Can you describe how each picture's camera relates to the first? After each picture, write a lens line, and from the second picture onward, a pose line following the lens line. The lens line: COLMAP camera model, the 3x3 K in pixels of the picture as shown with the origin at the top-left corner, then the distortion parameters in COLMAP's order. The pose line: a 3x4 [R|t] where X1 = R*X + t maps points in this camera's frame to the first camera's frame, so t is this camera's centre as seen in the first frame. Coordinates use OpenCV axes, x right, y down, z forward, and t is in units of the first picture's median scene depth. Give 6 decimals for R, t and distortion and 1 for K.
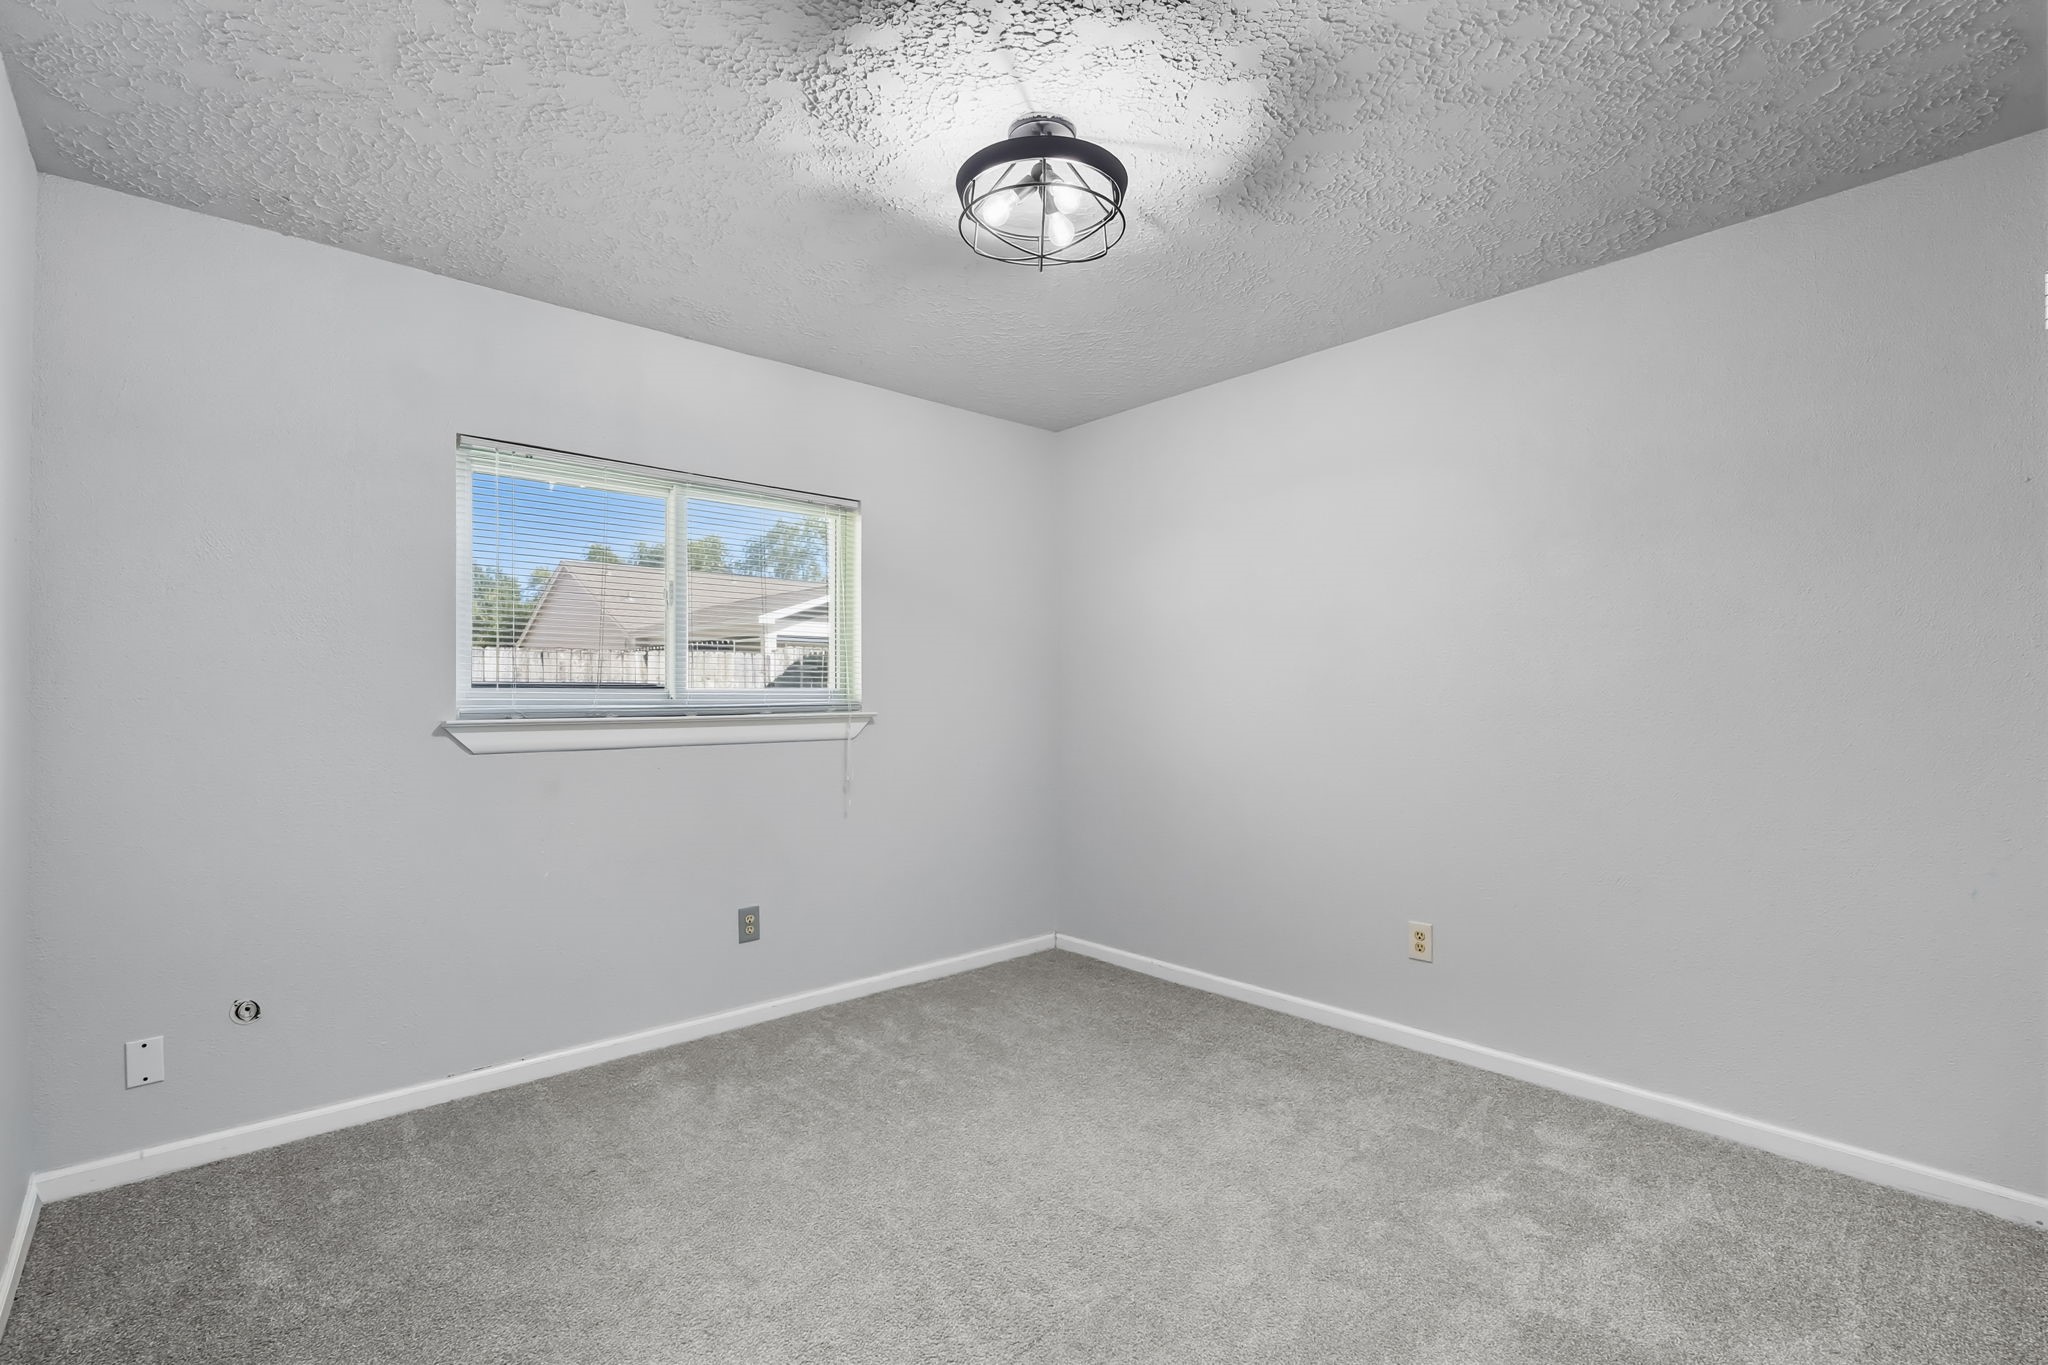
lens RADIAL K [[927.1, 0, 1016.4], [0, 927.1, 688.5], [0, 0, 1]] dist [-0.009491, 0.003273]
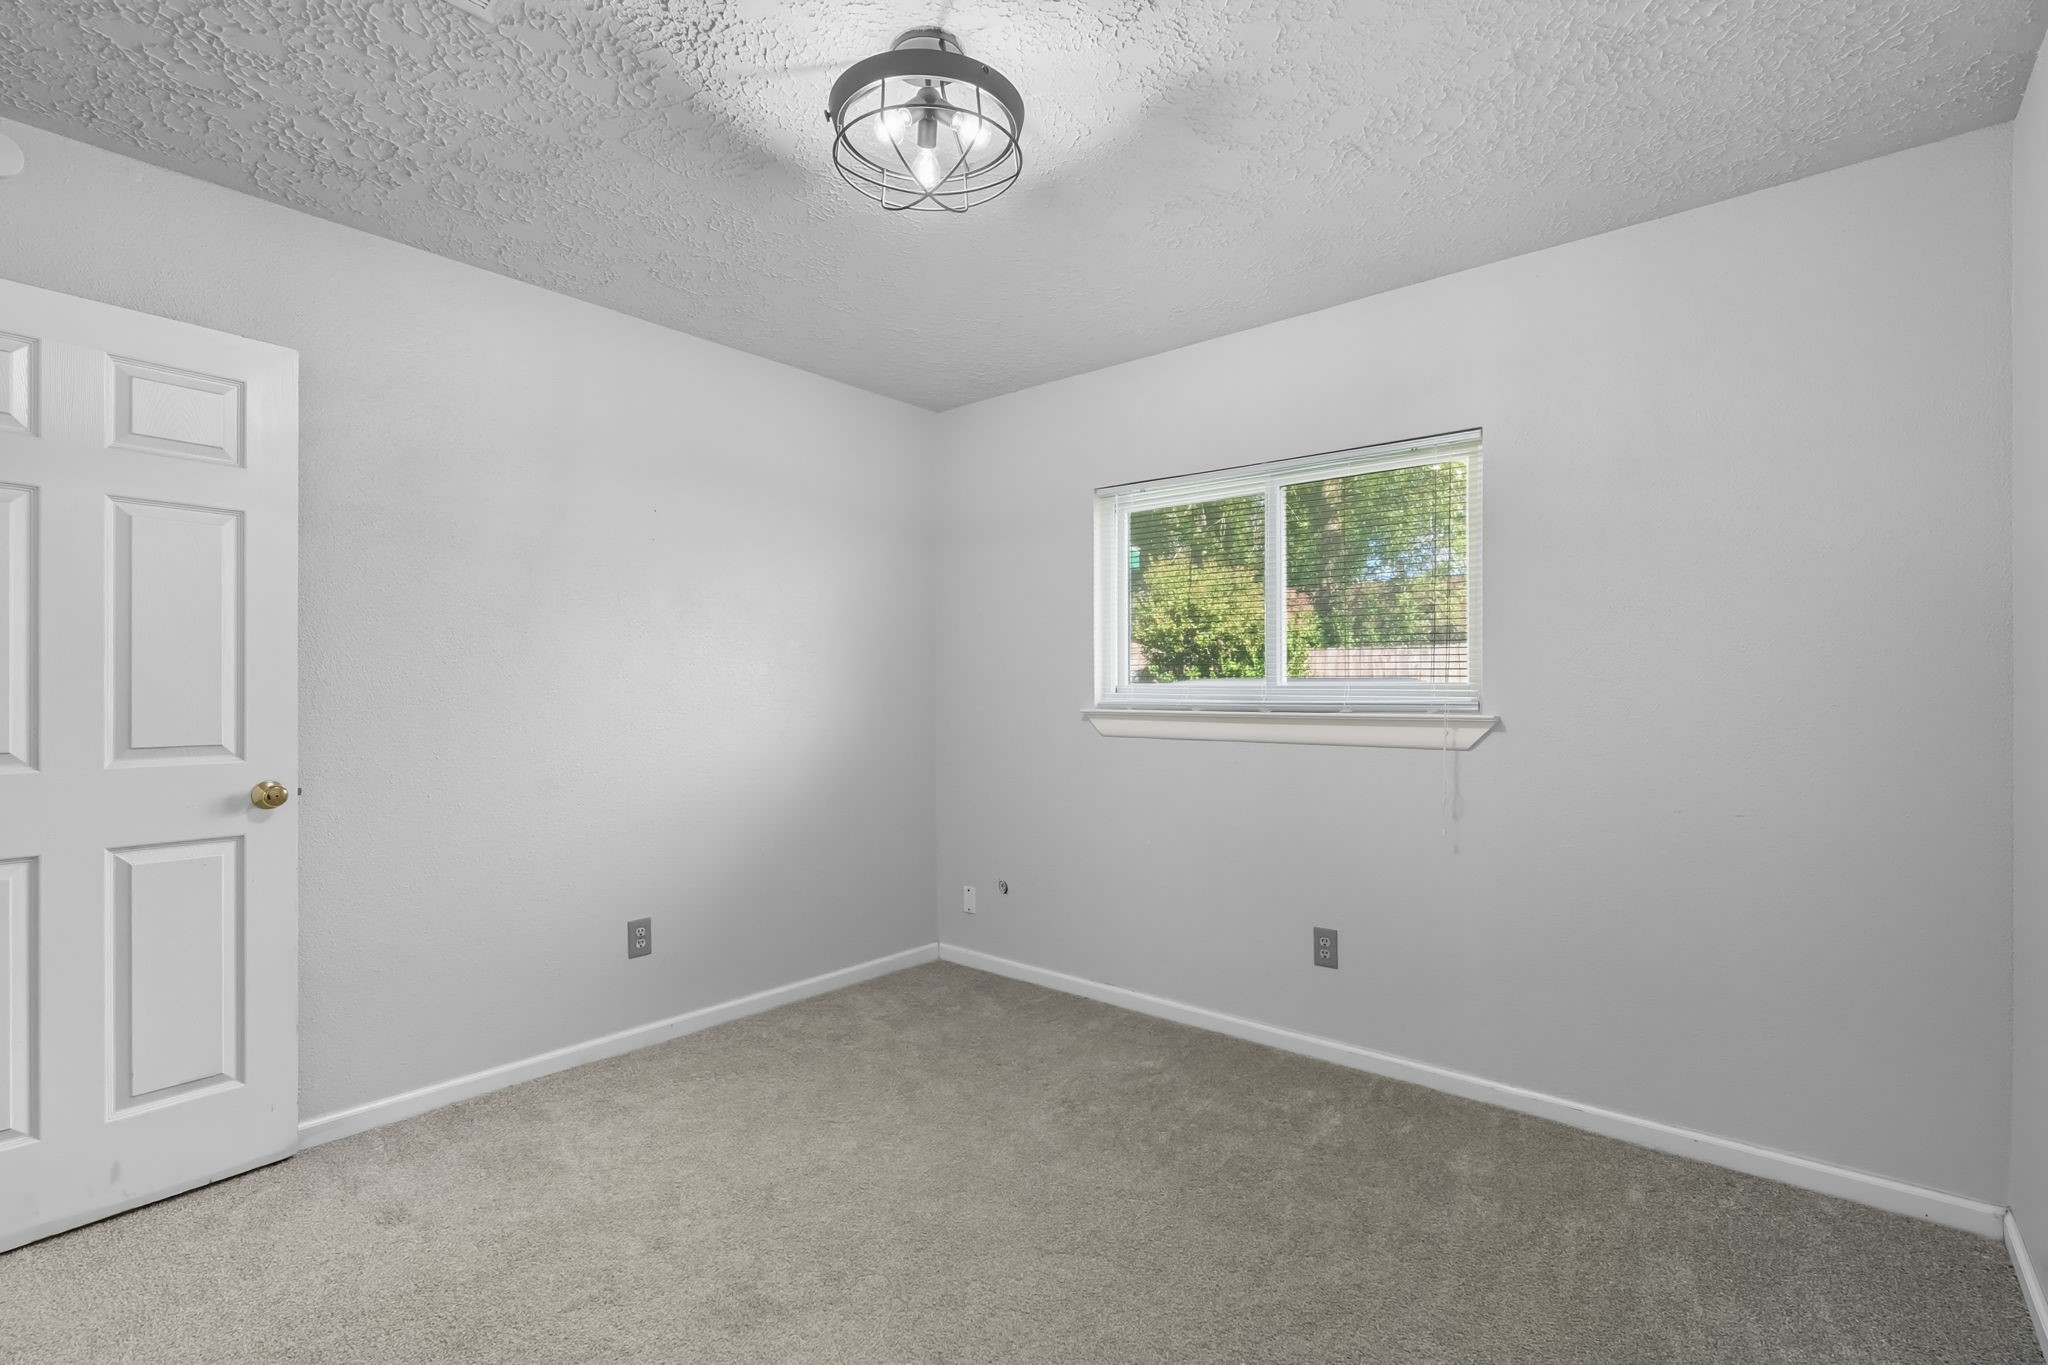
lens RADIAL K [[927.1, 0, 1016.9], [0, 927.1, 686.1], [0, 0, 1]] dist [-0.009491, 0.003273]
pose [[0.134043, -0.006202, -0.990956, 0.553172], [0.003192, 0.999978, -0.005827, 0.006696], [0.990970, -0.002382, 0.134060, 0.581025]]
